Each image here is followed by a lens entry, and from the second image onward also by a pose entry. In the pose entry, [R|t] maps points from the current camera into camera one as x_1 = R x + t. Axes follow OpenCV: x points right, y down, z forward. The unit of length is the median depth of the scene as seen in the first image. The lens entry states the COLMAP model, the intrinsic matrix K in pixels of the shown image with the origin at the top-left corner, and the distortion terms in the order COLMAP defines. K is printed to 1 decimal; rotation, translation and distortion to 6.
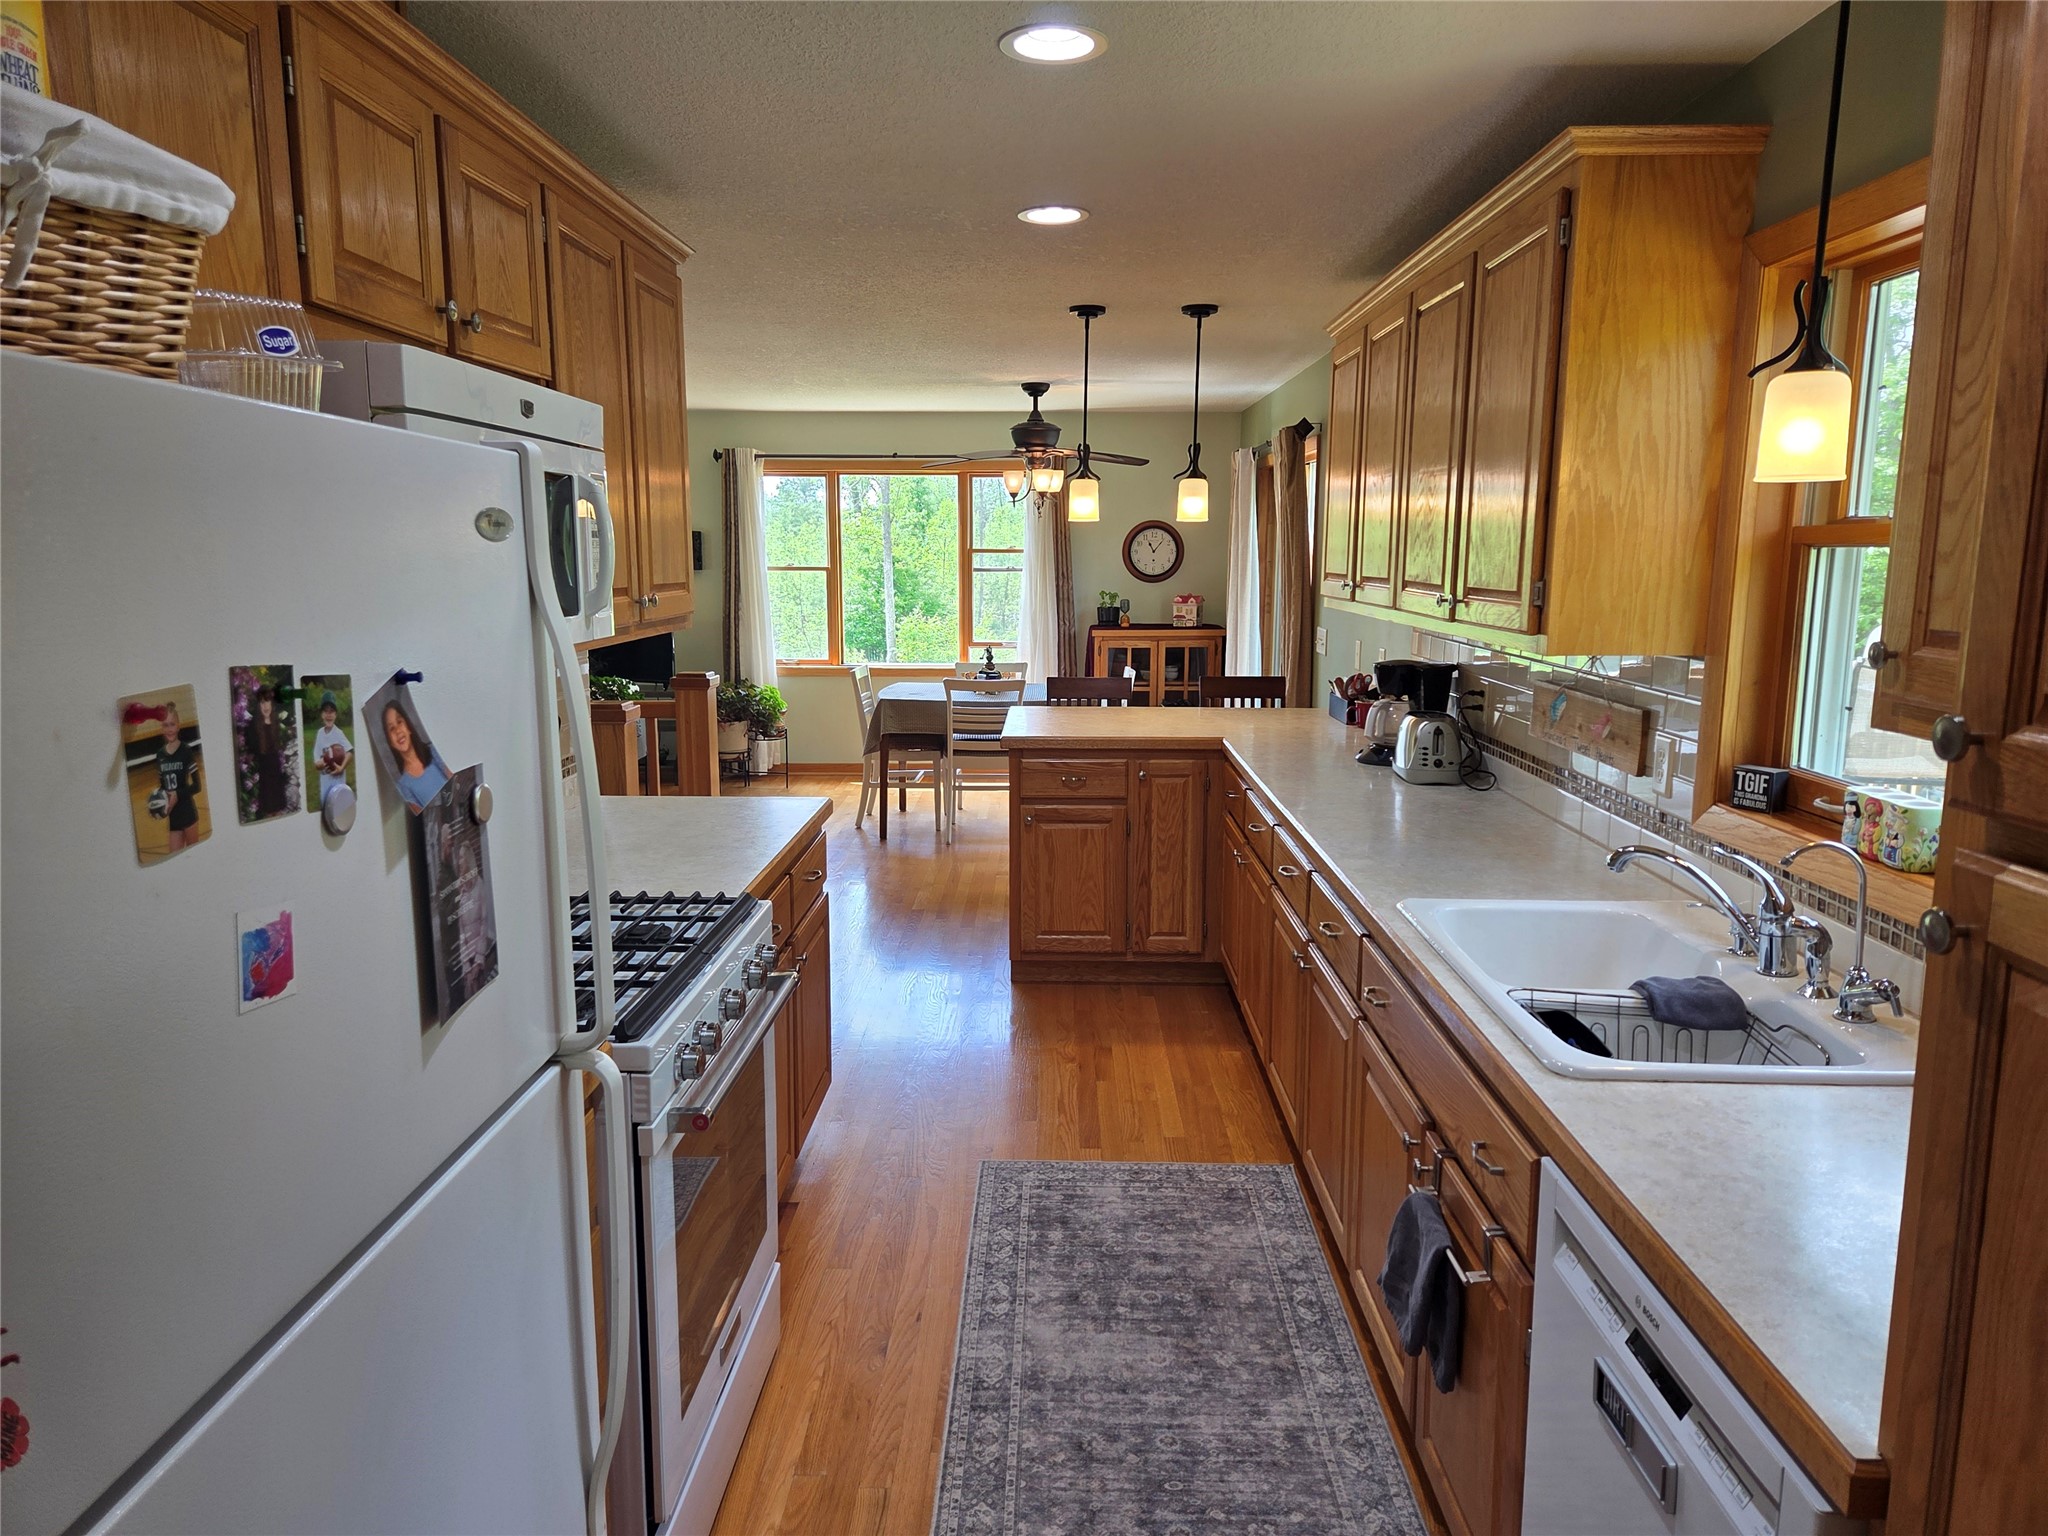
lens RADIAL K [[1355.8, 0, 1037.6], [0, 1355.8, 755.7], [0, 0, 1]] dist [0.094568, -0.085931]
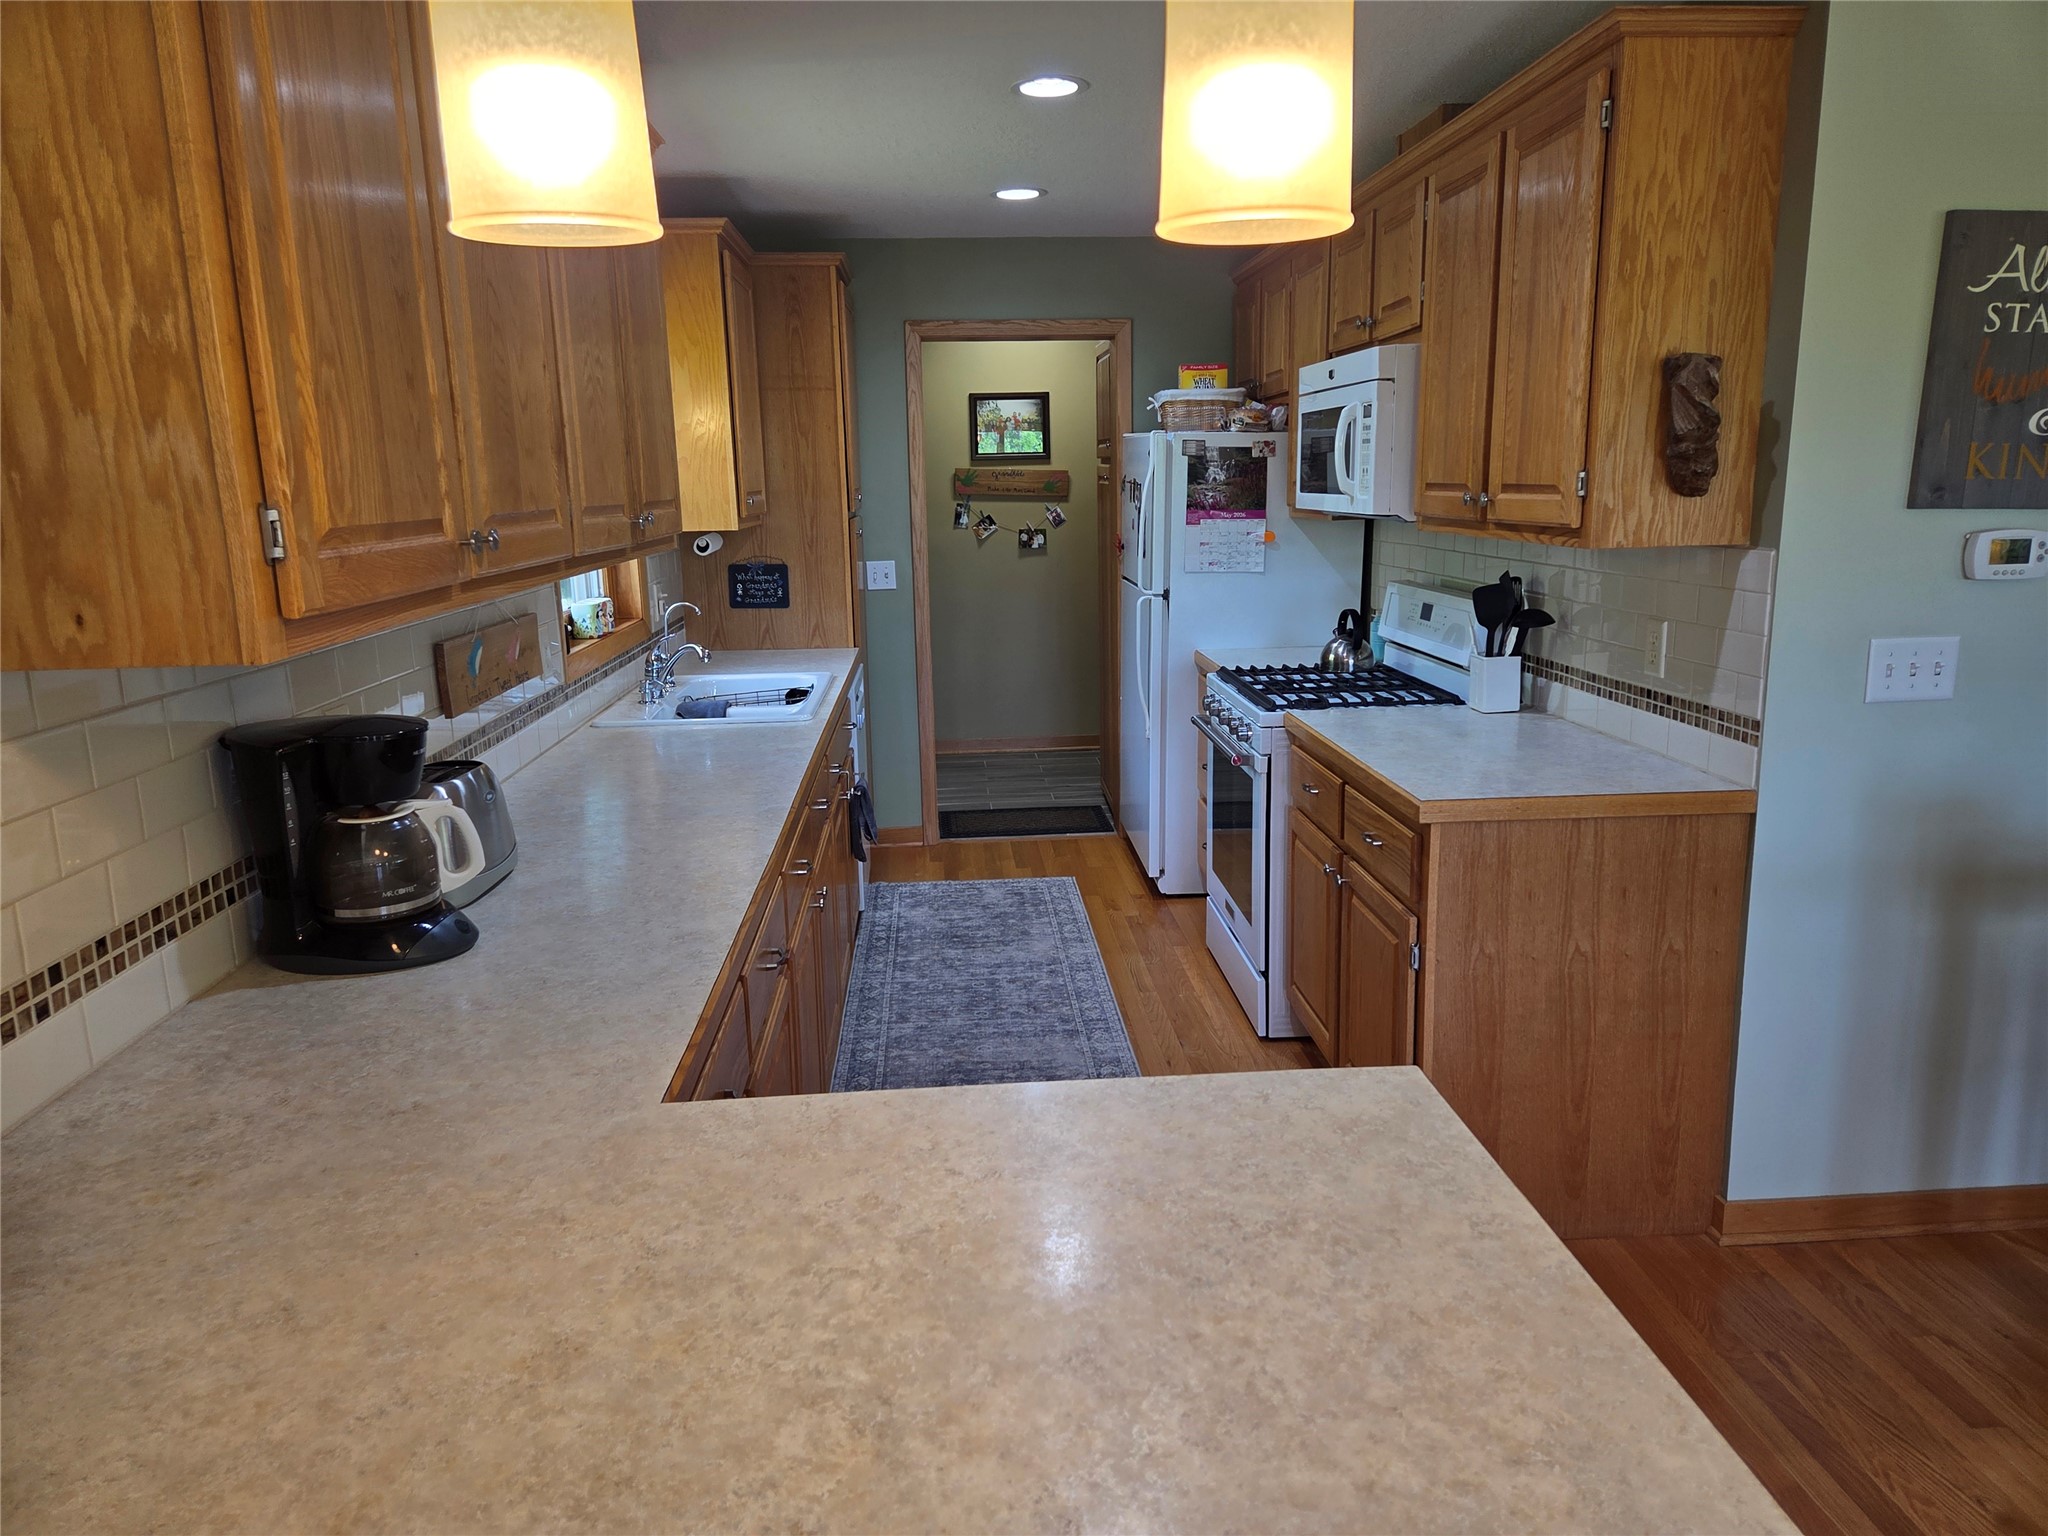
lens RADIAL K [[1357.6, 0, 1044.1], [0, 1357.6, 741.1], [0, 0, 1]] dist [0.097006, -0.086130]
pose [[-0.995639, 0.032279, -0.087531, 0.082754], [0.000306, 0.939361, 0.342931, -0.193228], [0.093293, 0.341409, -0.935274, 1.308361]]
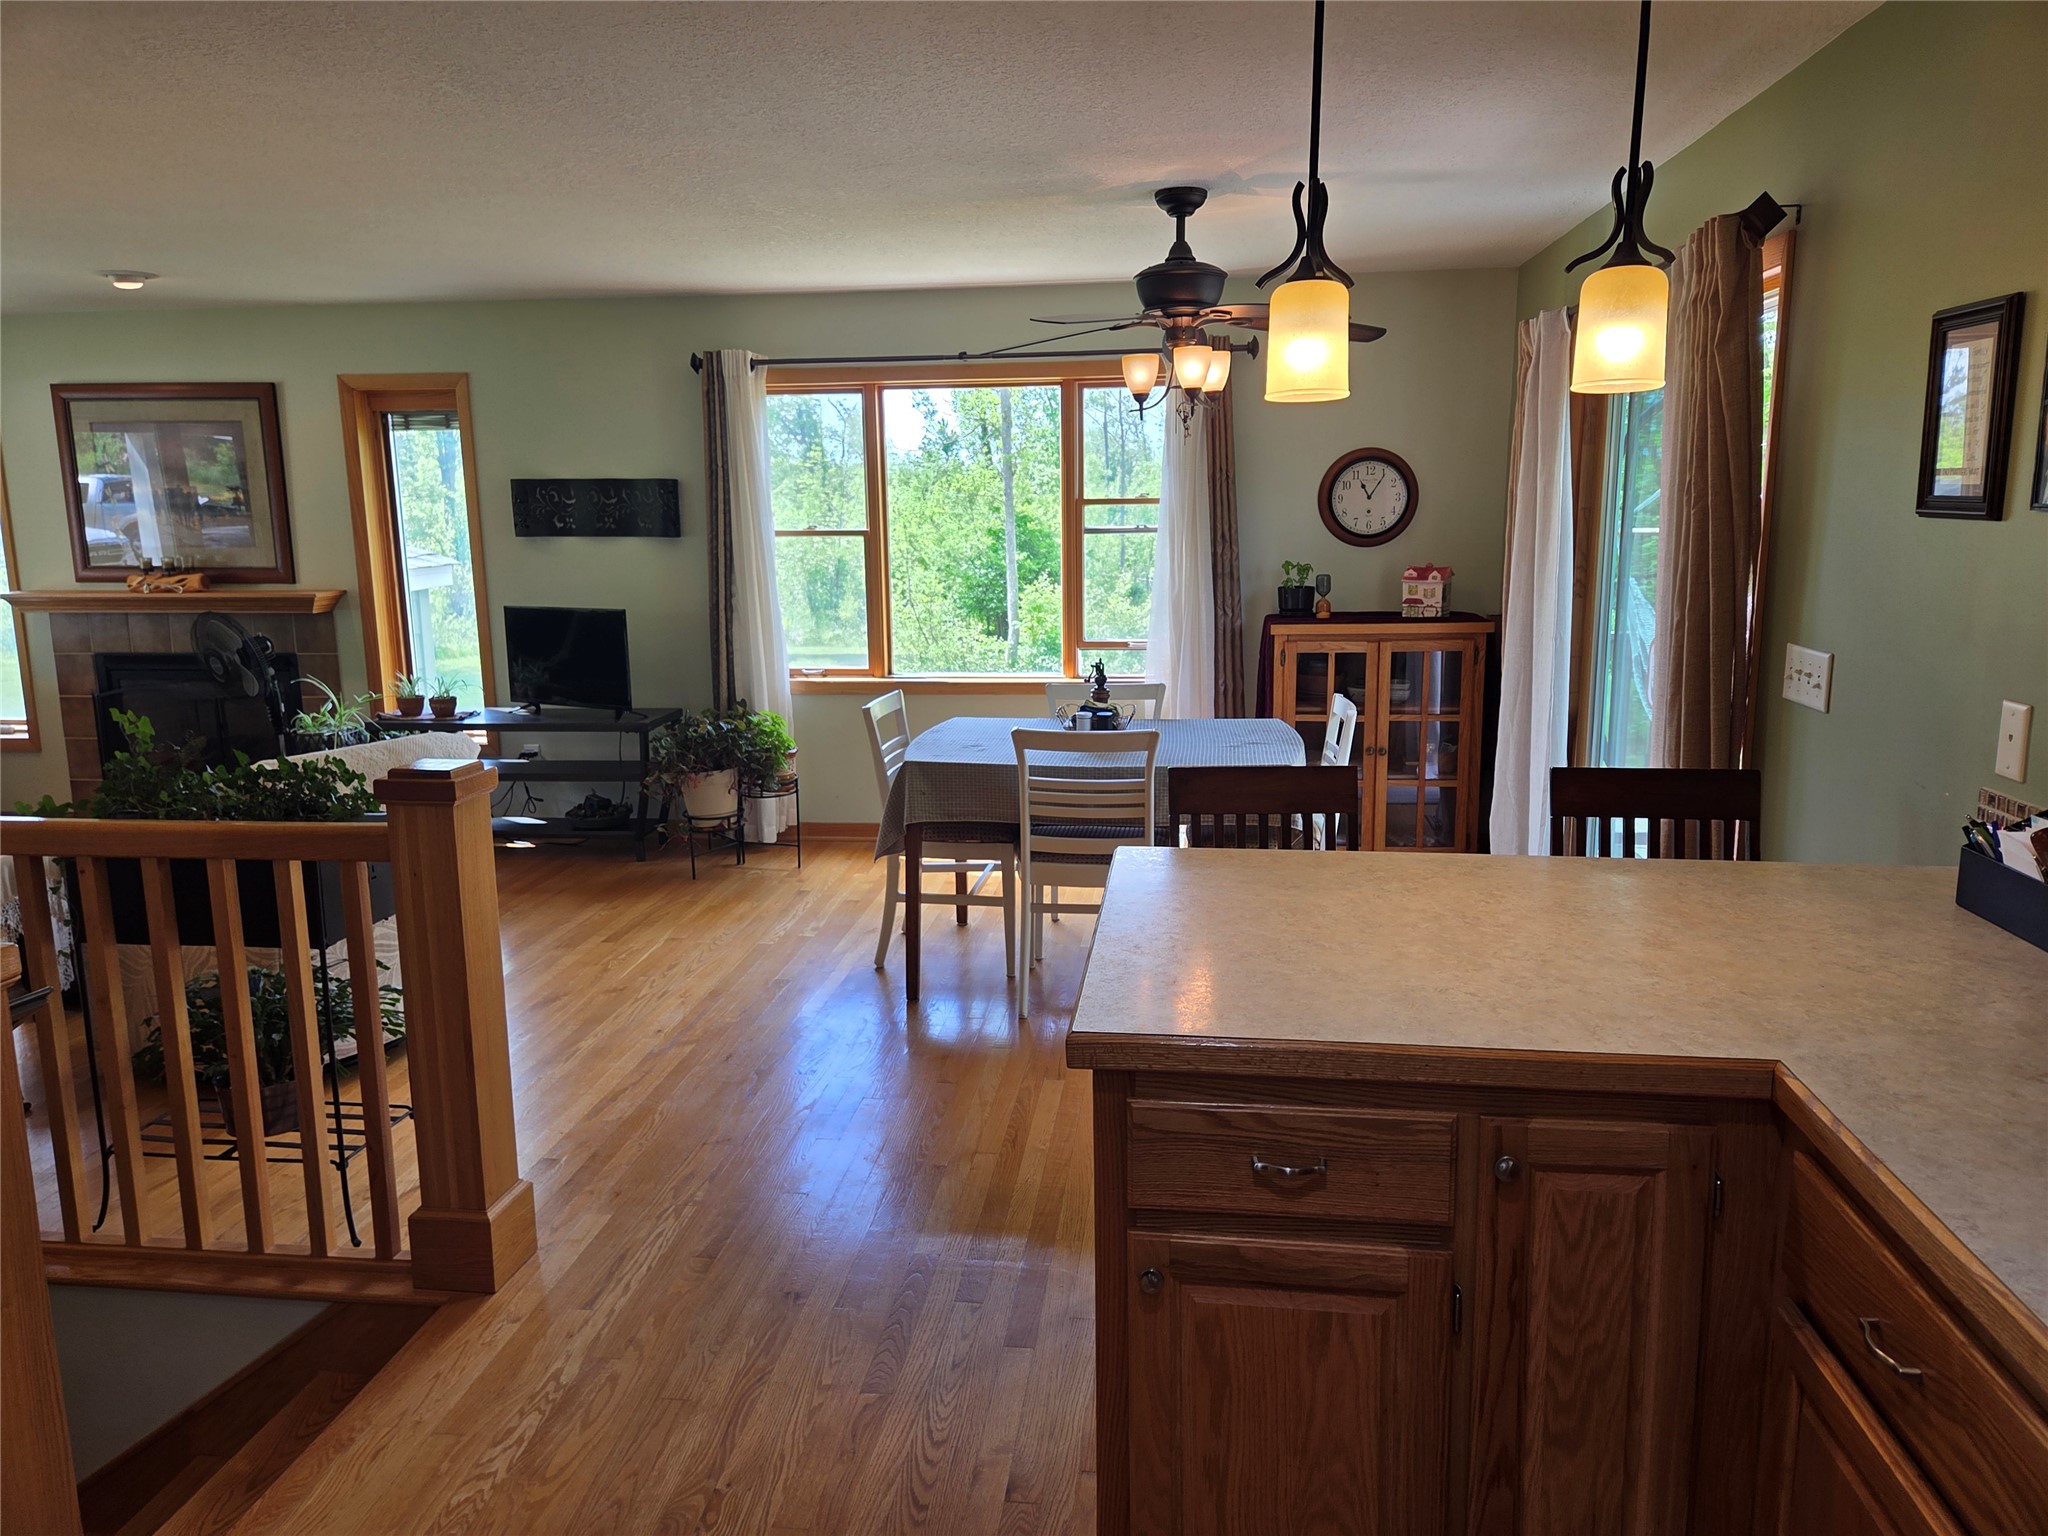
lens RADIAL K [[1382.9, 0, 1023.8], [0, 1382.9, 744.2], [0, 0, 1]] dist [0.084175, -0.066173]
pose [[0.993476, 0.004022, -0.113973, 0.001019], [-0.001901, 0.999823, 0.018718, -0.097020], [0.114028, -0.018380, 0.993307, 0.690990]]
